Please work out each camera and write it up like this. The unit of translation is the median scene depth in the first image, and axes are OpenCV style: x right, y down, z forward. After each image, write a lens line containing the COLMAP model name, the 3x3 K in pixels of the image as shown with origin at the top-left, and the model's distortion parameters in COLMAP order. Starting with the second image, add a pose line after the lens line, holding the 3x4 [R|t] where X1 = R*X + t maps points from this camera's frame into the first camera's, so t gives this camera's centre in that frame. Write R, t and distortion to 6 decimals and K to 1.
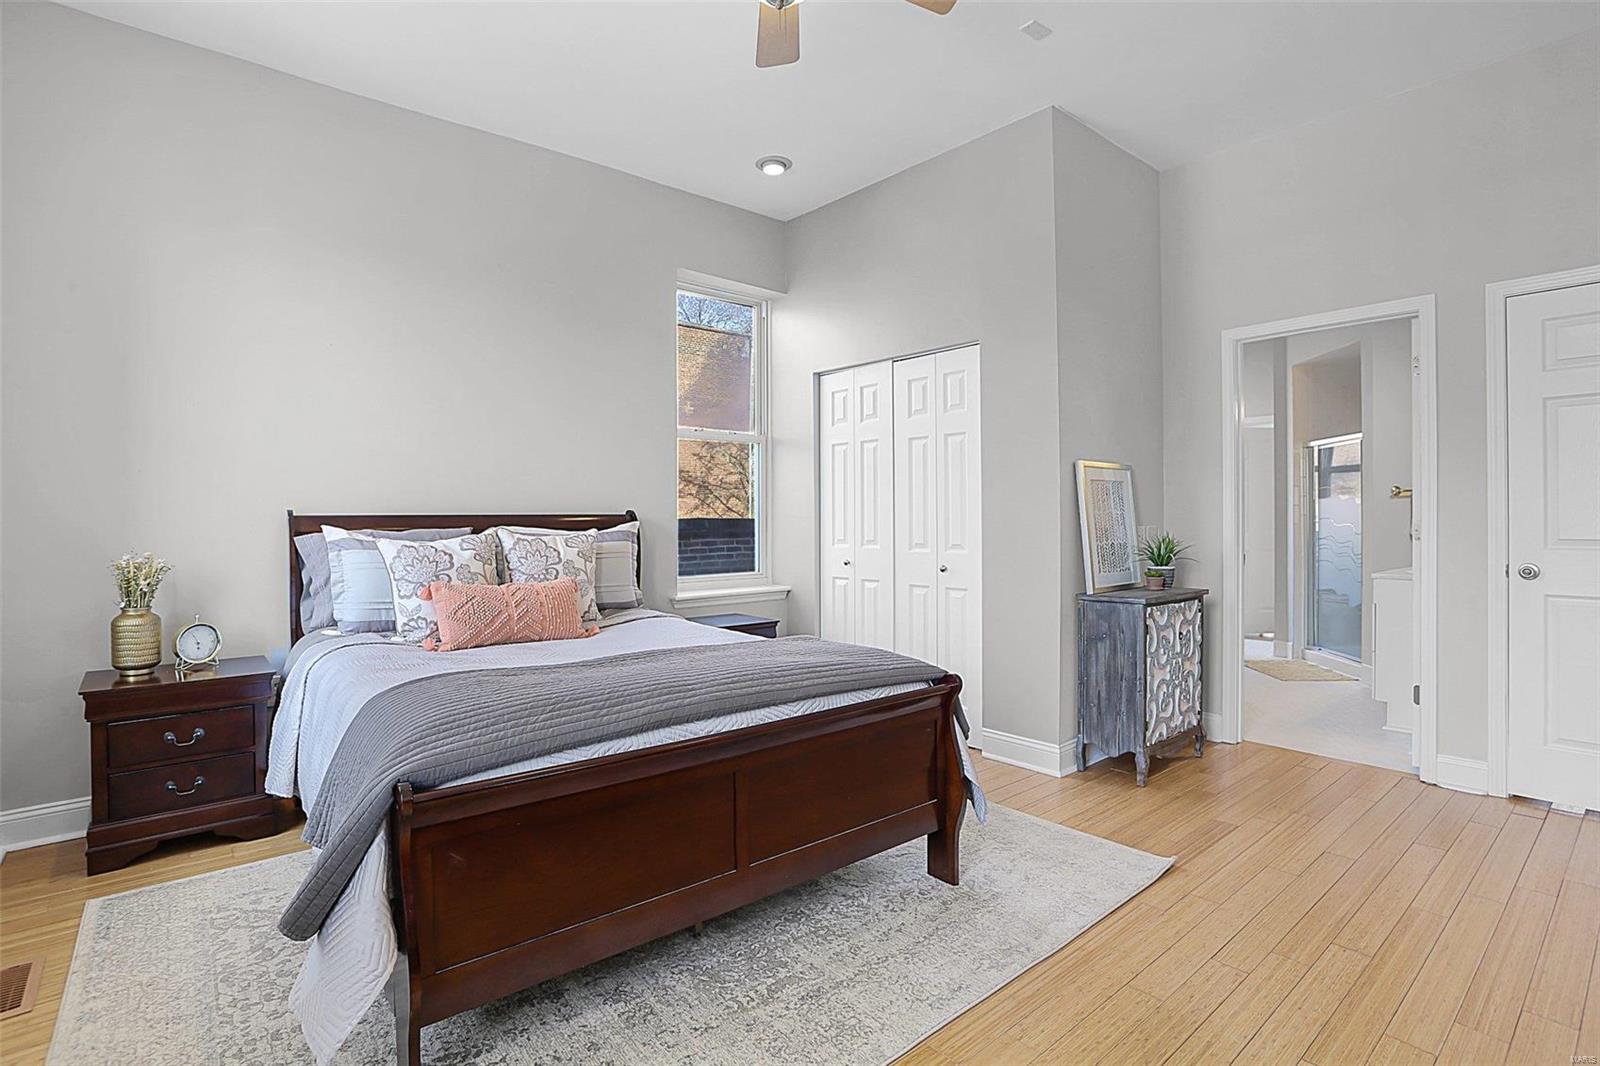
lens RADIAL K [[802.5, 0, 814.7], [0, 802.5, 529.8], [0, 0, 1]] dist [-0.001685, 0.000003]
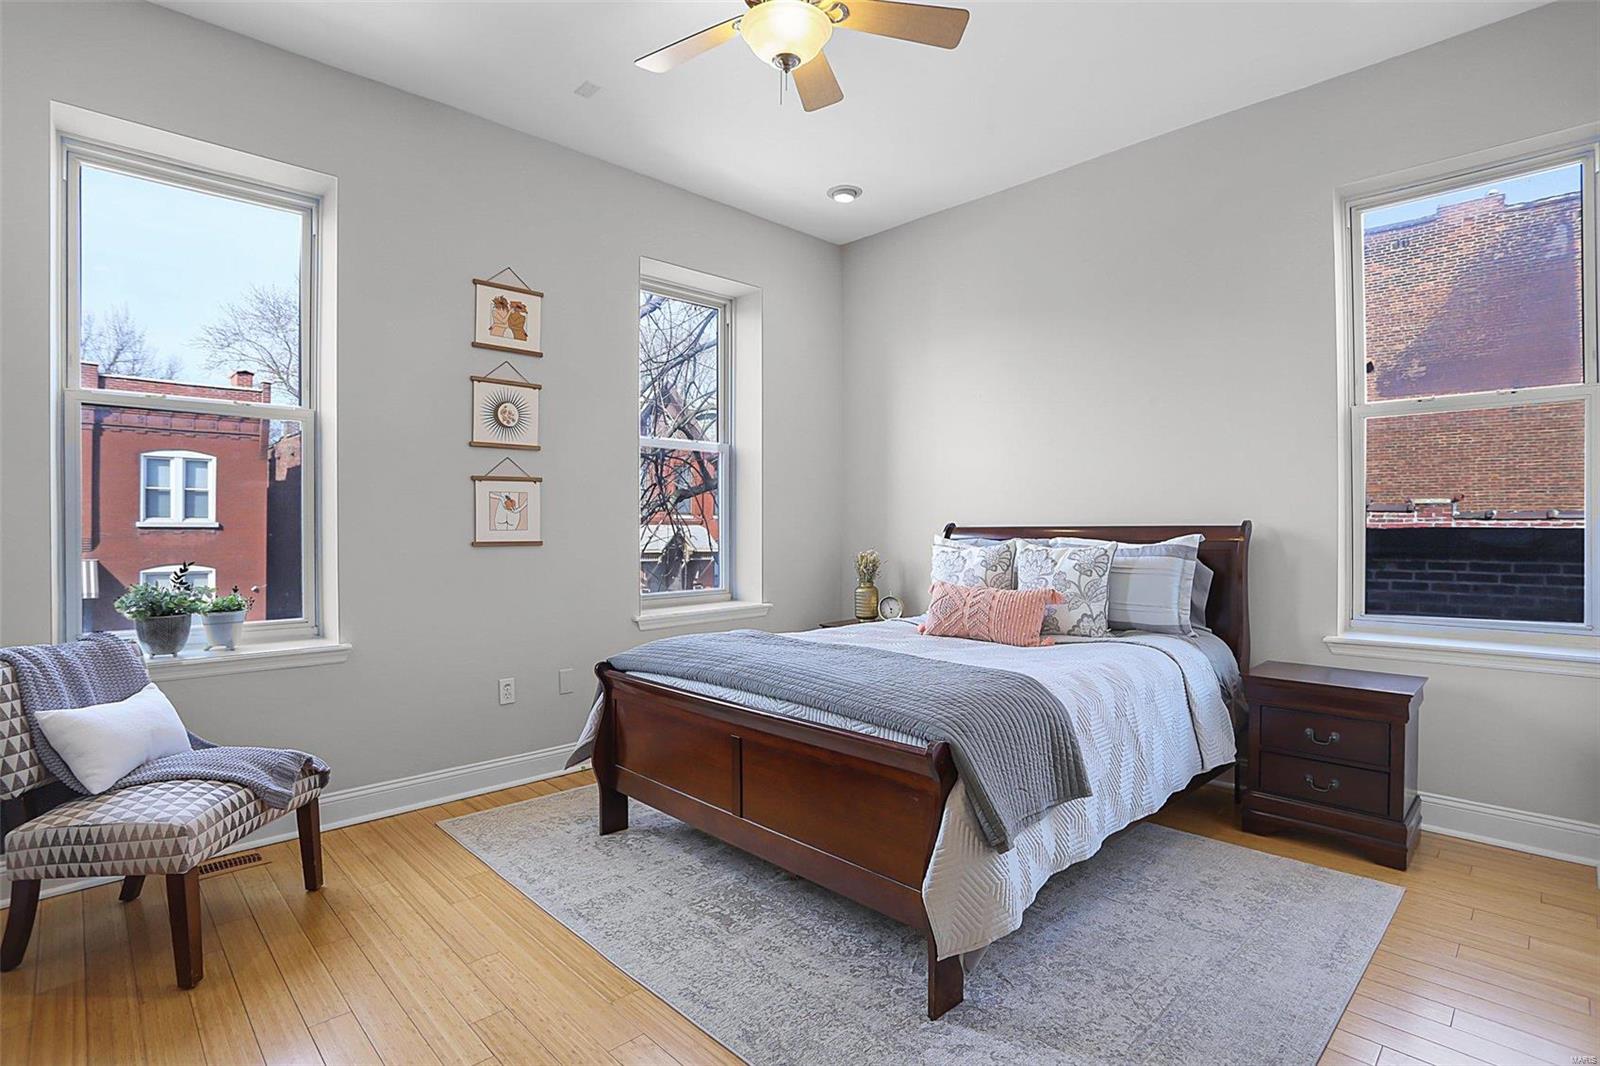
lens RADIAL K [[802.5, 0, 811.0], [0, 802.5, 529.9], [0, 0, 1]] dist [-0.001685, 0.000003]
pose [[0.054111, 0.005260, -0.998521, 0.495726], [-0.006272, 0.999968, 0.004928, -0.013066], [0.998515, 0.005996, 0.054143, 0.447316]]
